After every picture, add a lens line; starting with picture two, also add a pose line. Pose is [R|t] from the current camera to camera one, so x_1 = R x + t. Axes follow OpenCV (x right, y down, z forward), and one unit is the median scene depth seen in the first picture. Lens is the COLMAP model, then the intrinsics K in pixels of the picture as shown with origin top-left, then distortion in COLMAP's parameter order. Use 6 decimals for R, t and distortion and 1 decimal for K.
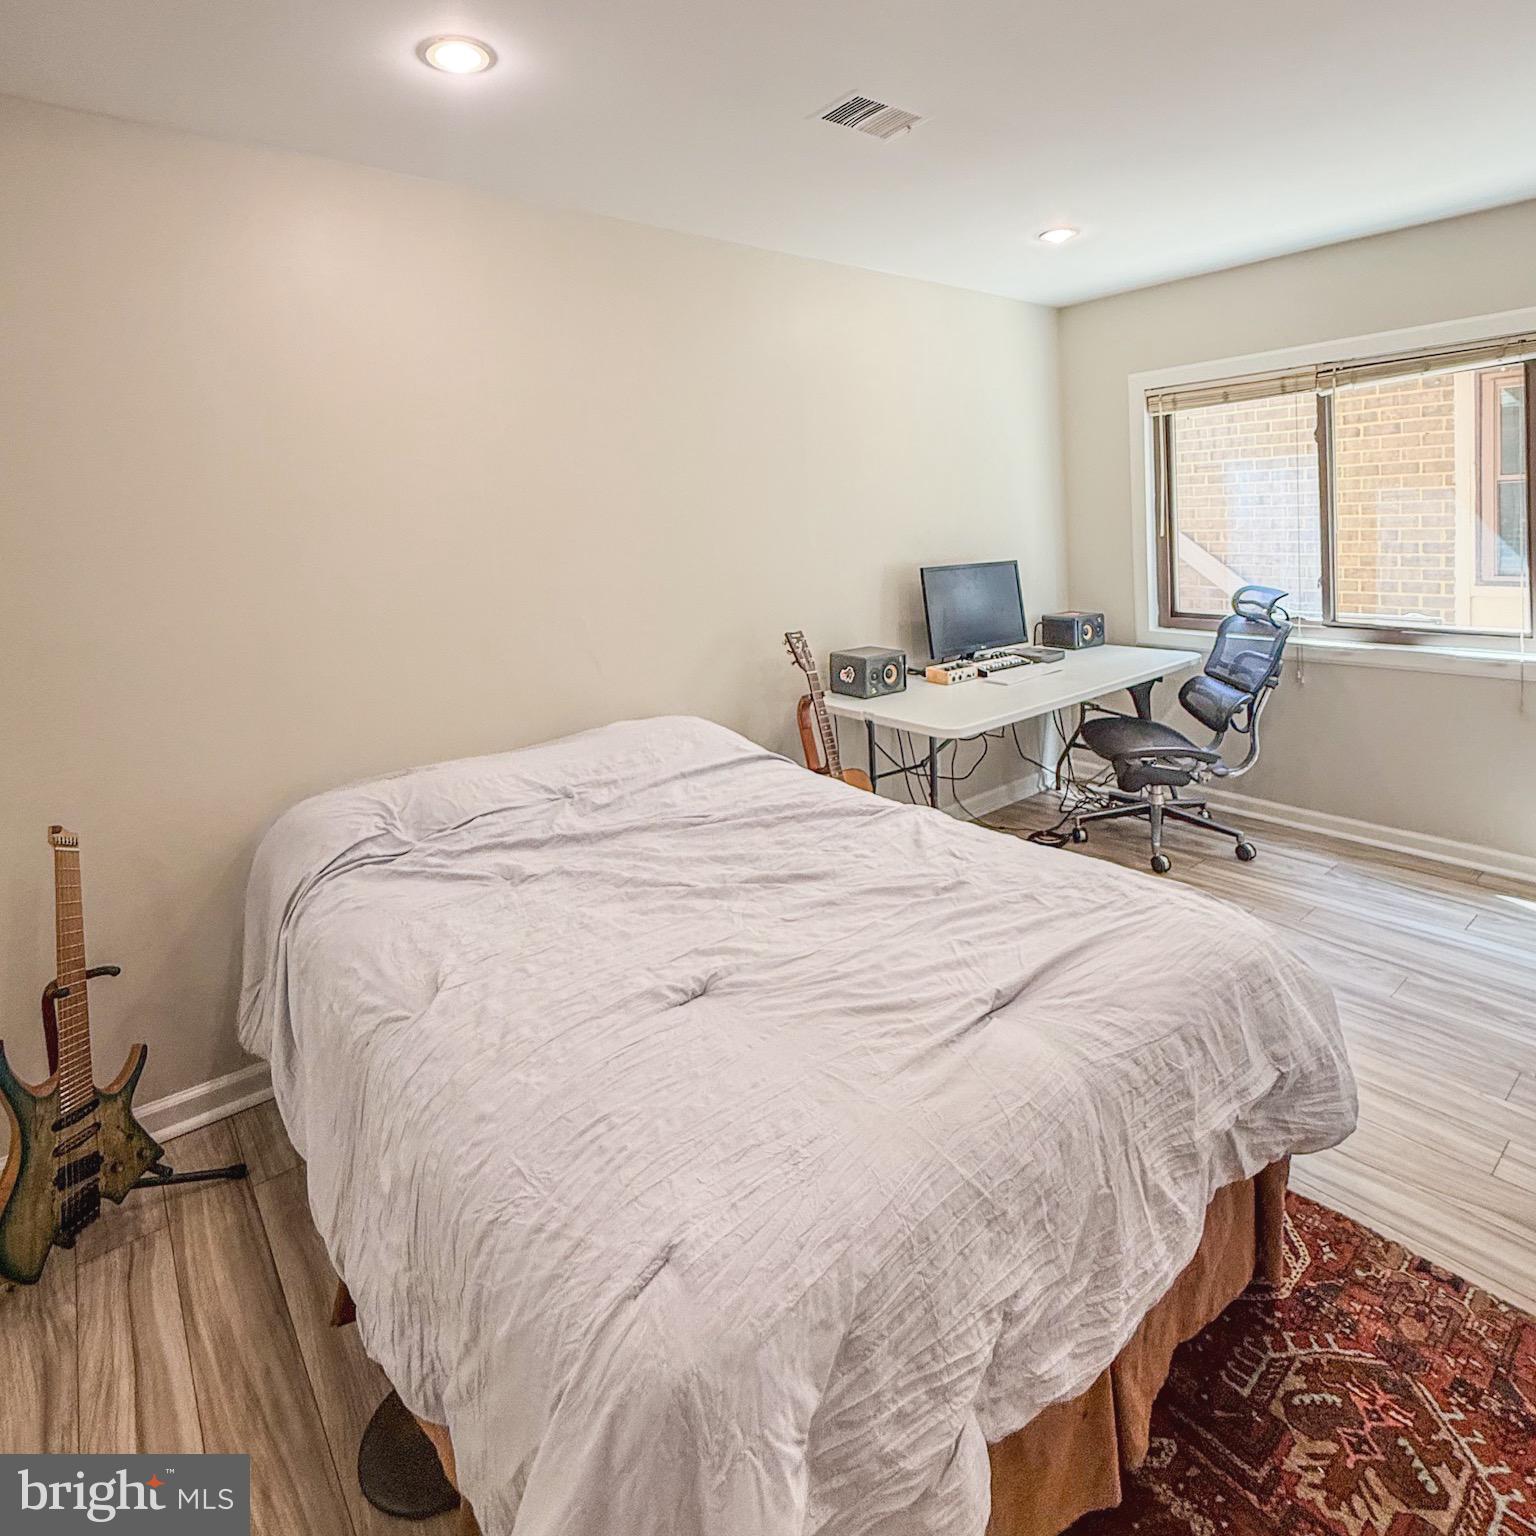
lens RADIAL K [[831.8, 0, 768.0], [0, 831.8, 768.0], [0, 0, 1]] dist [0.002684, -0.000288]
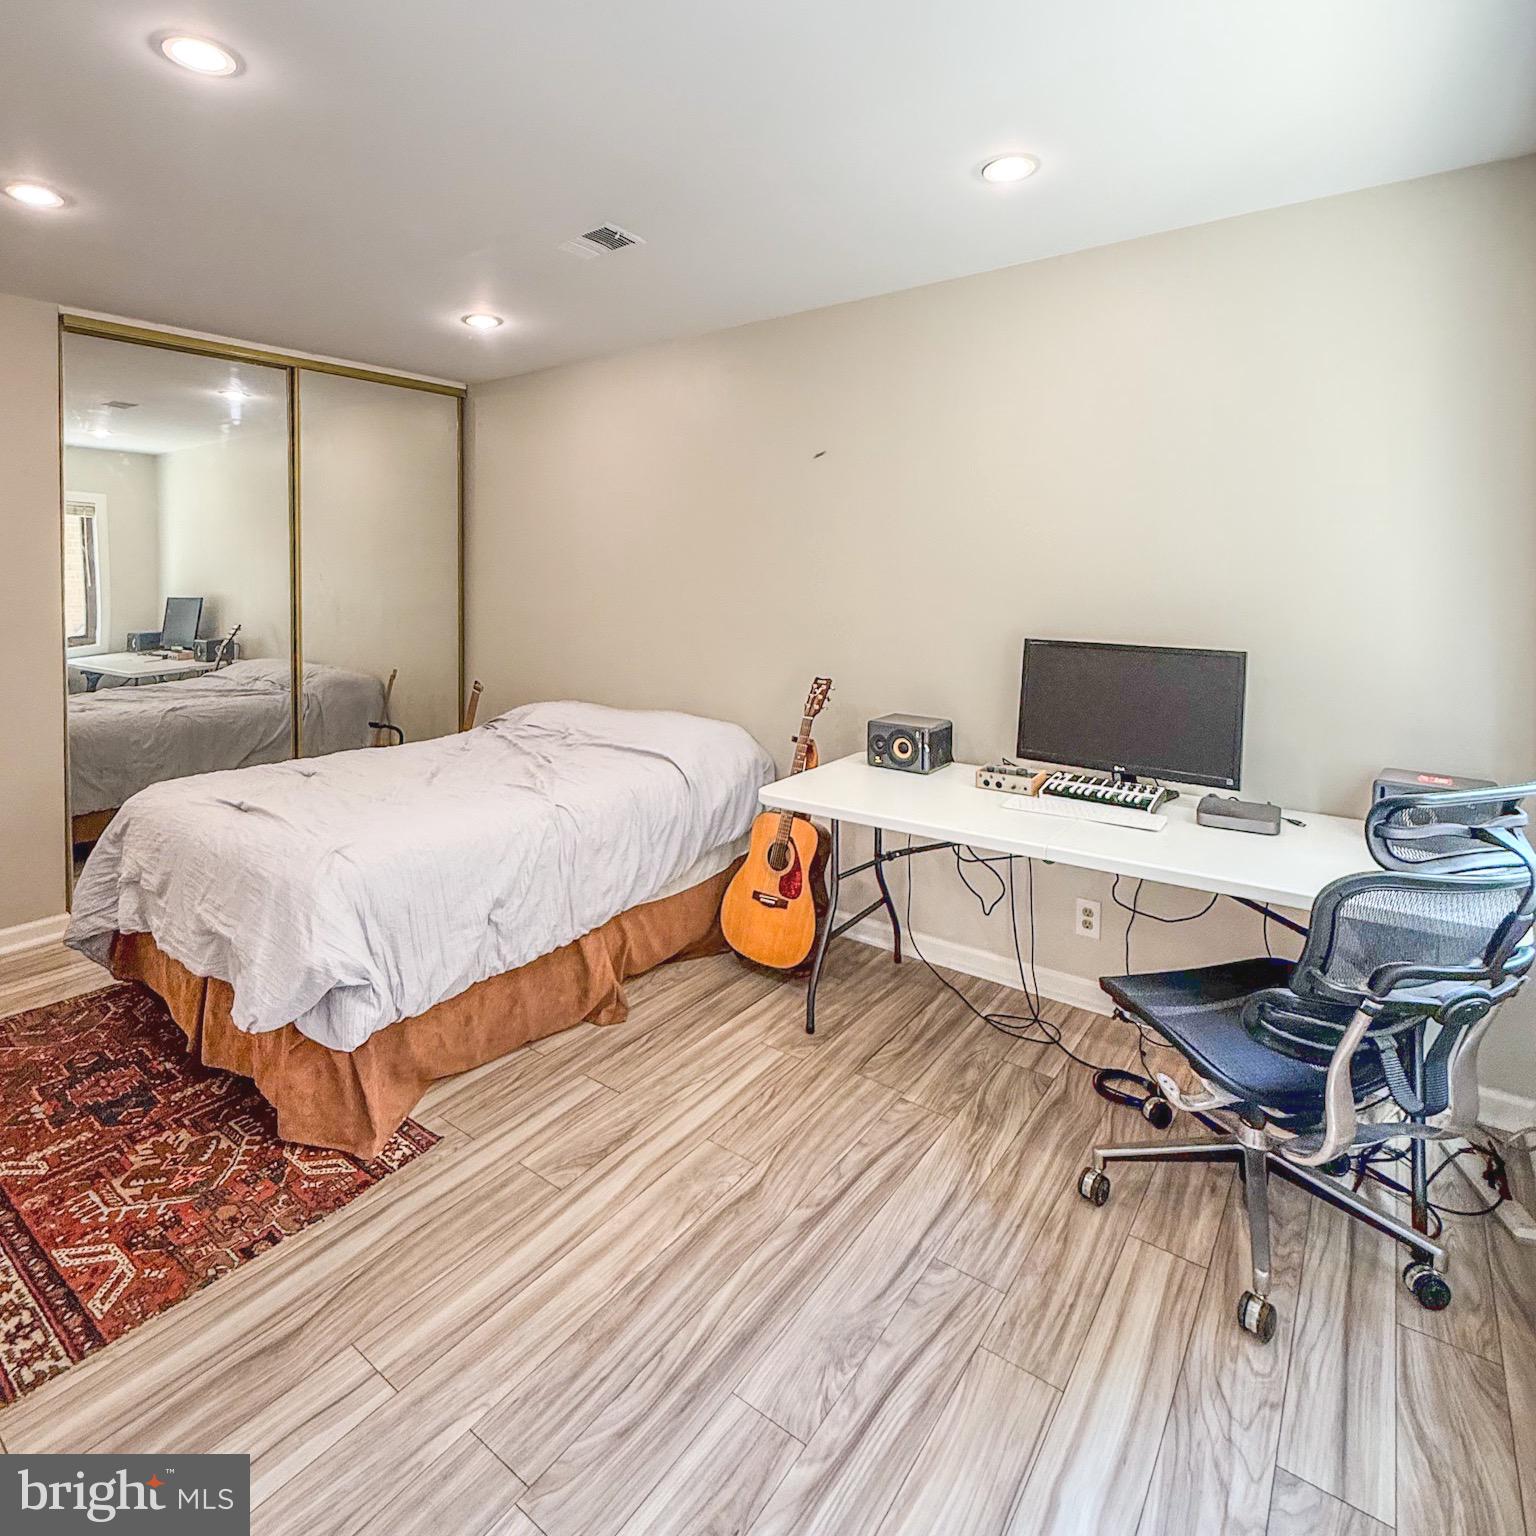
lens RADIAL K [[831.8, 0, 768.0], [0, 831.8, 768.0], [0, 0, 1]] dist [0.002684, -0.000288]
pose [[0.245249, 0.262240, -0.933318, 2.198062], [-0.263531, 0.944502, 0.196134, -0.506477], [0.932955, 0.197856, 0.300747, 1.373326]]
